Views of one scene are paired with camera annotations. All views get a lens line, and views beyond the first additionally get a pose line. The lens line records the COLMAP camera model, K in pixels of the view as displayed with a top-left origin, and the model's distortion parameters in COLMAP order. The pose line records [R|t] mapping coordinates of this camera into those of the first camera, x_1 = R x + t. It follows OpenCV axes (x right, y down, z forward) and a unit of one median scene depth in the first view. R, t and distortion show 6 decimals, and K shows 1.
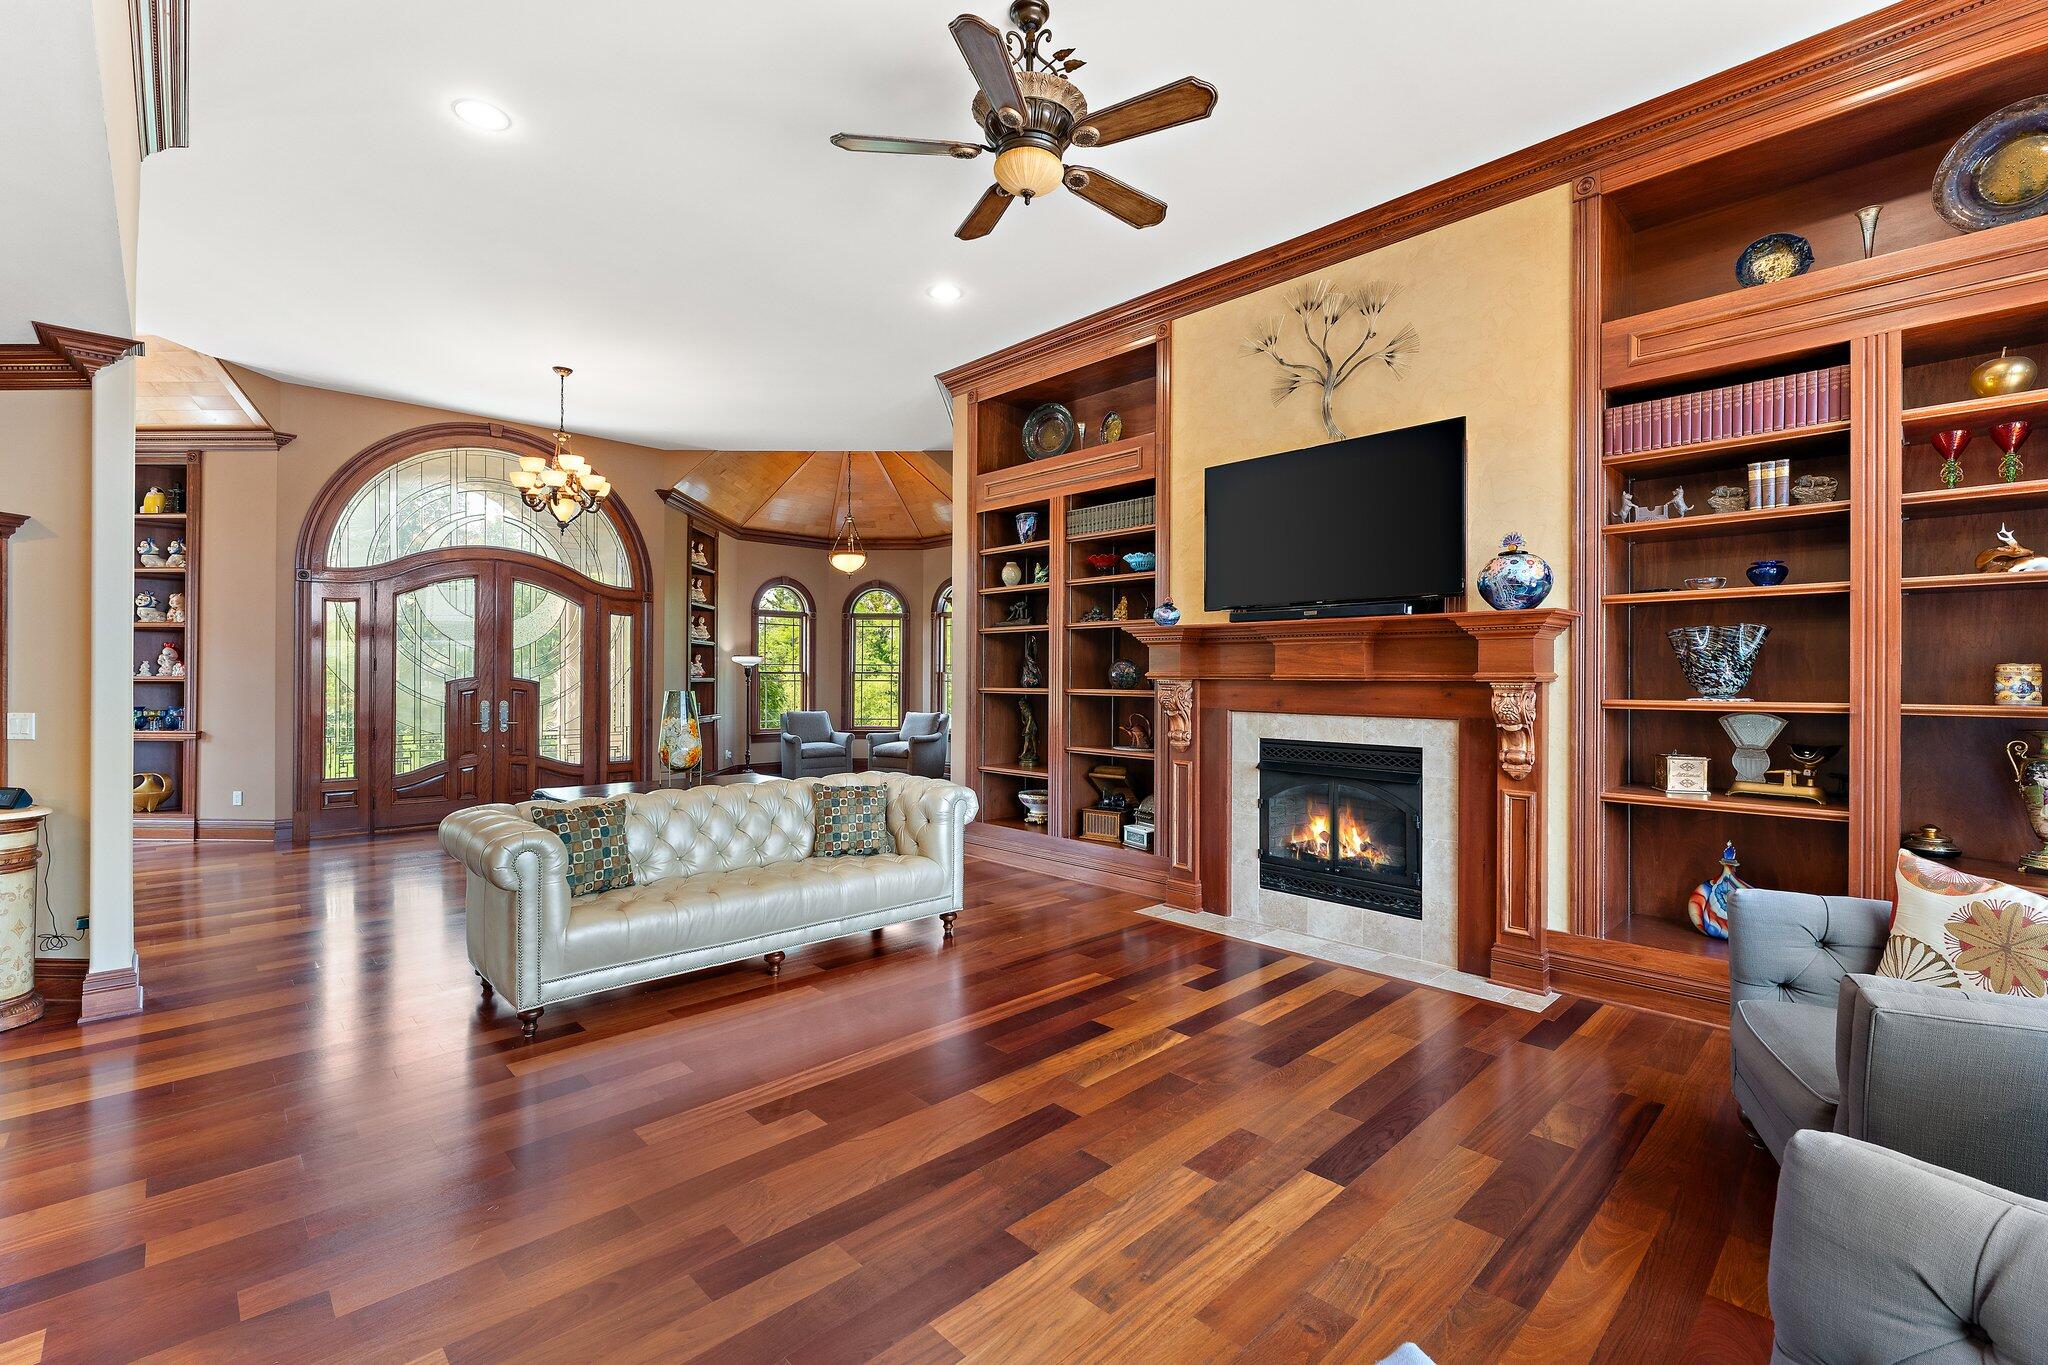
lens RADIAL K [[887.2, 0, 1031.8], [0, 887.2, 676.6], [0, 0, 1]] dist [0.000190, 0.000272]
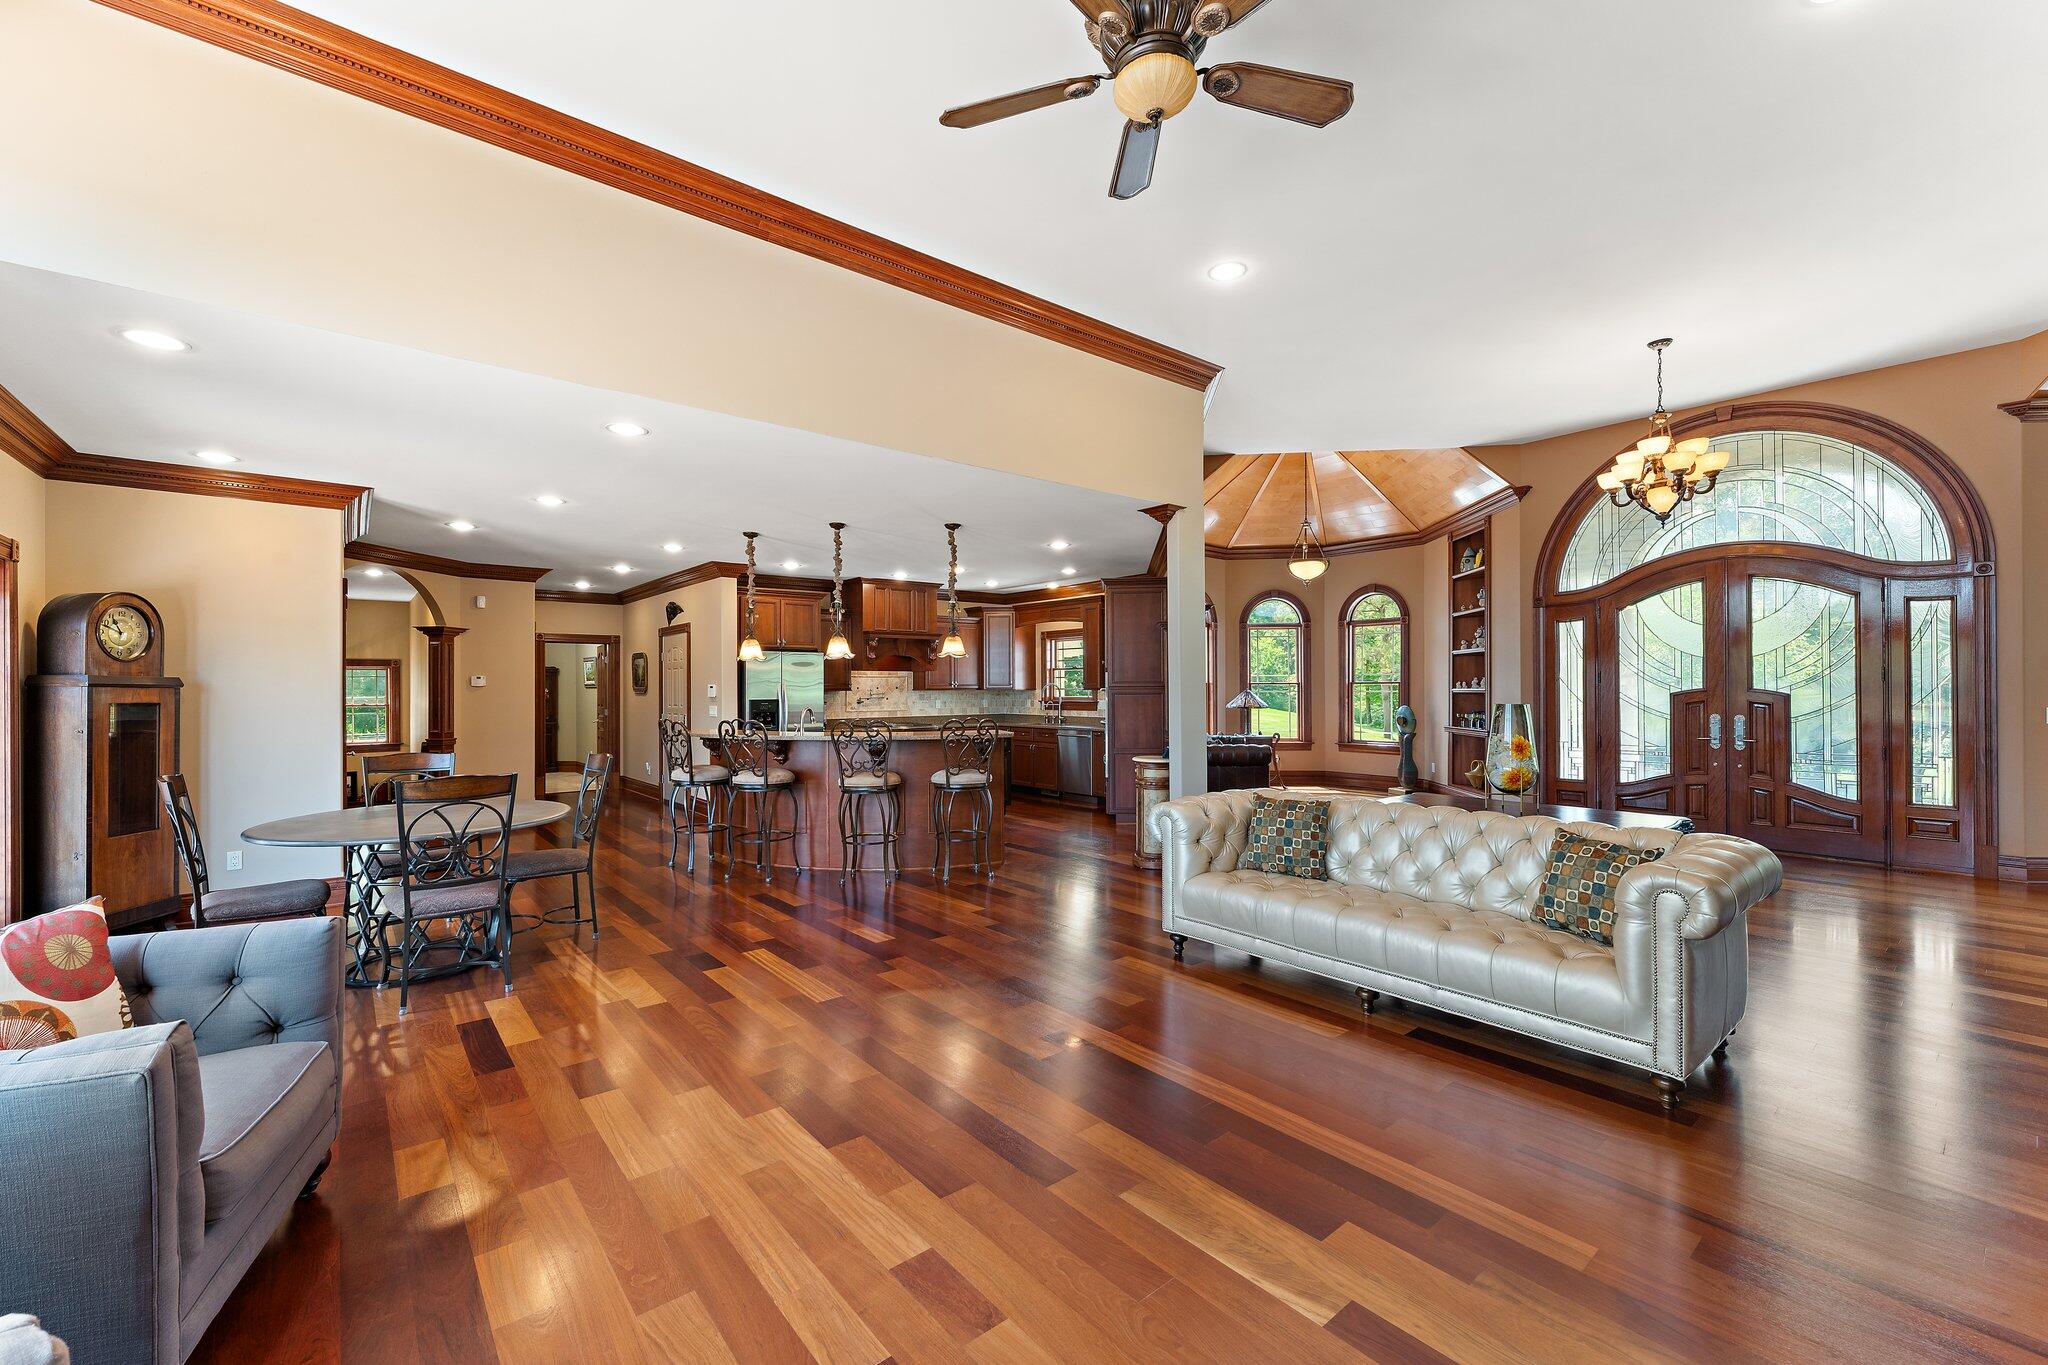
lens RADIAL K [[838.4, 0, 1016.9], [0, 838.4, 689.6], [0, 0, 1]] dist [0.003255, 0.000145]
pose [[-0.085999, -0.002280, -0.996293, 0.532378], [0.004943, 0.999984, -0.002715, 0.001508], [0.996283, -0.005158, -0.085987, 0.624177]]
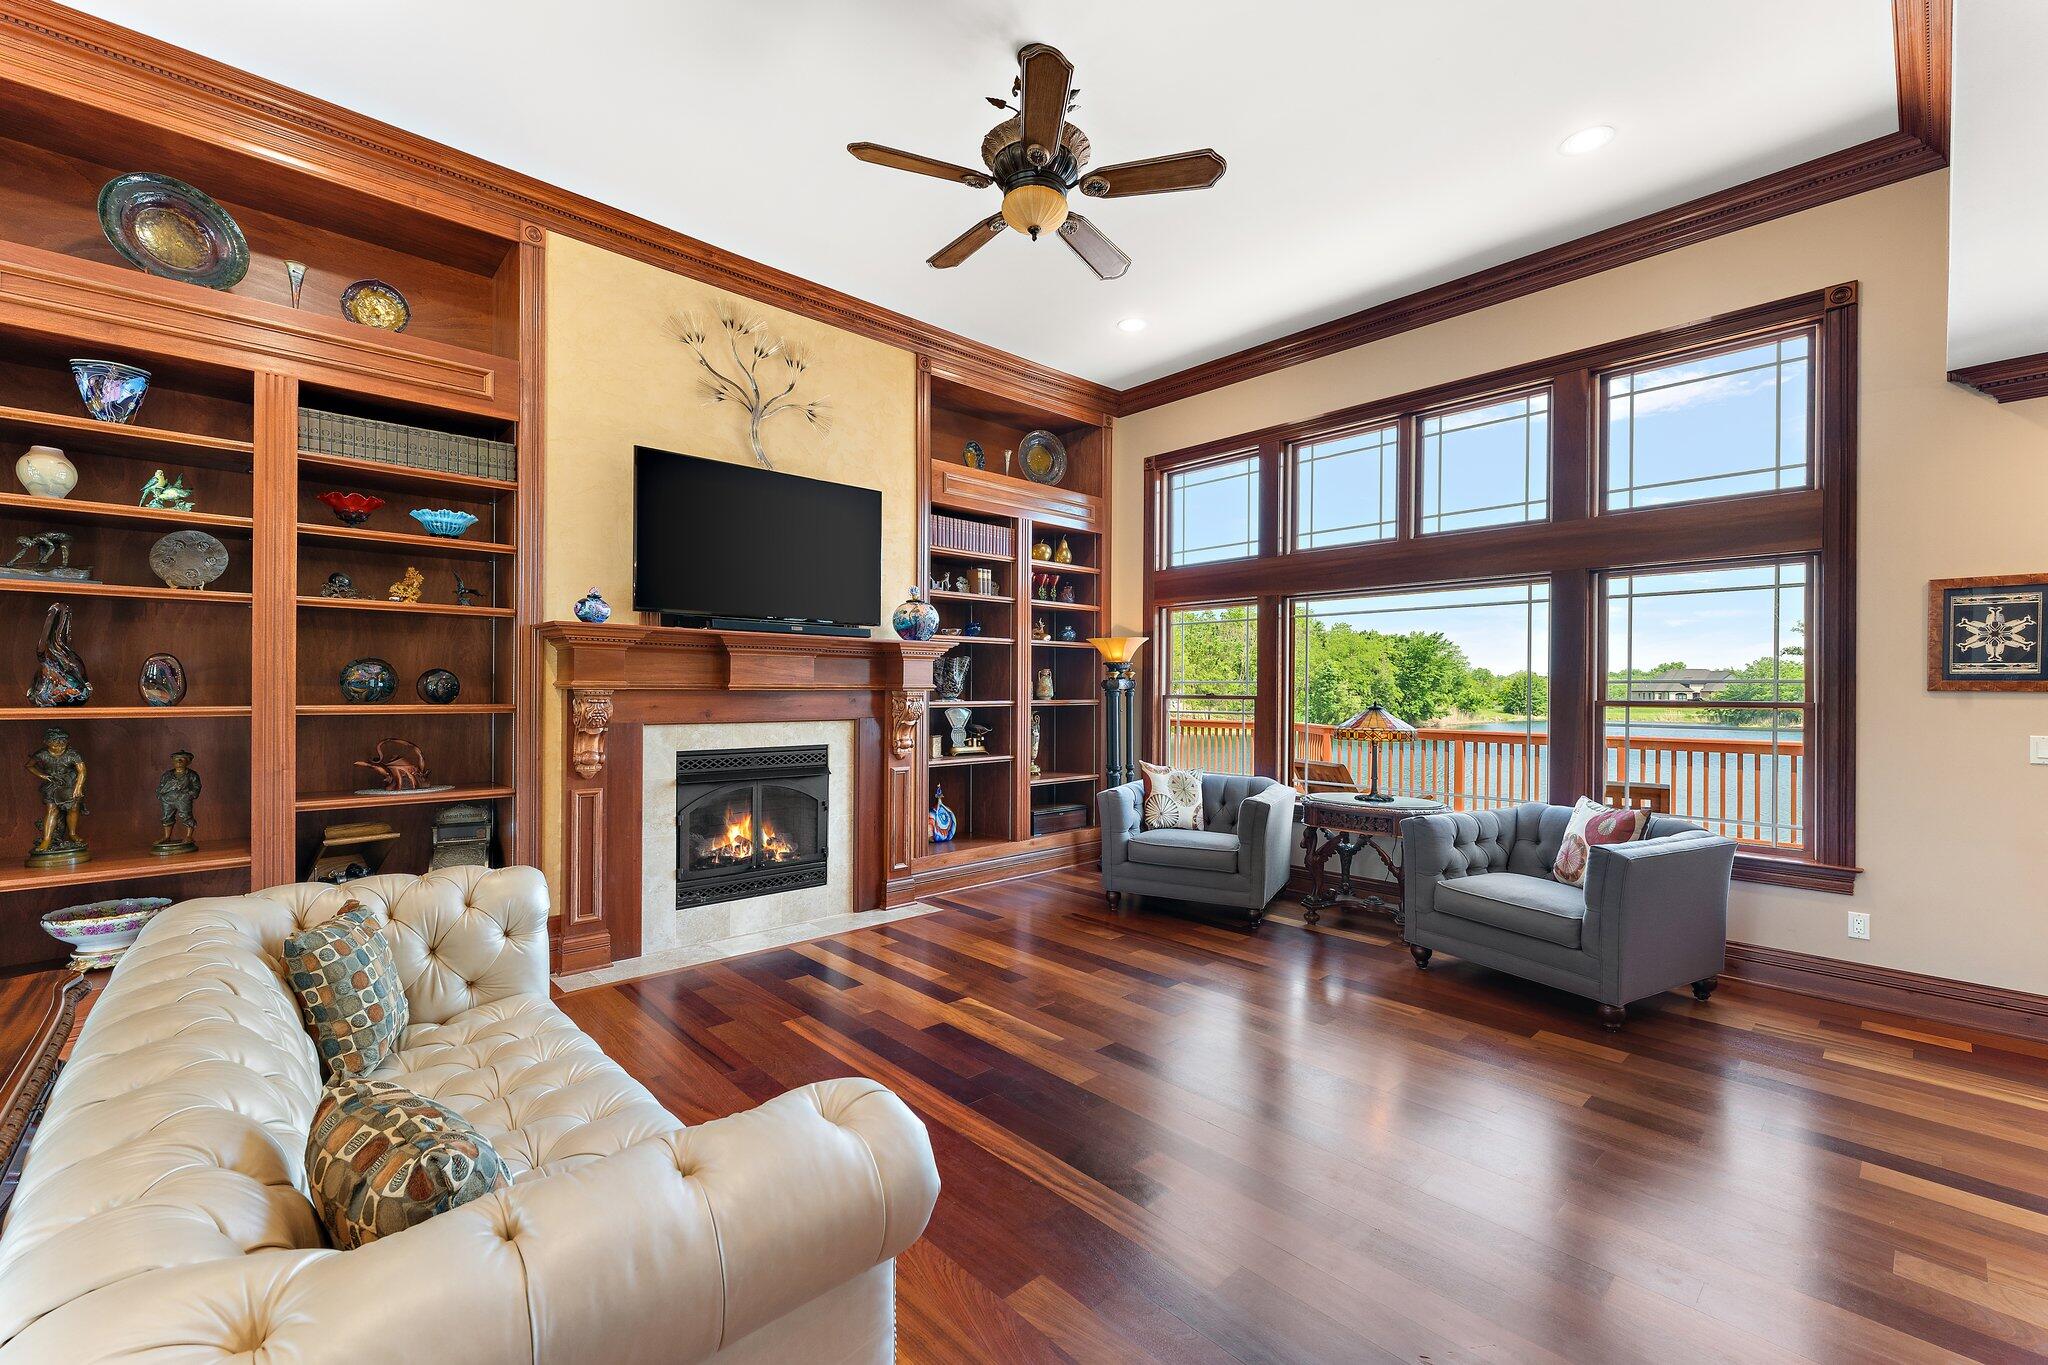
lens RADIAL K [[838.4, 0, 1016.9], [0, 838.4, 689.6], [0, 0, 1]] dist [0.003255, 0.000145]
pose [[0.030484, -0.003570, 0.999529, -0.672945], [-0.004230, 0.999984, 0.003700, -0.001296], [-0.999526, -0.004340, 0.030468, 0.662368]]
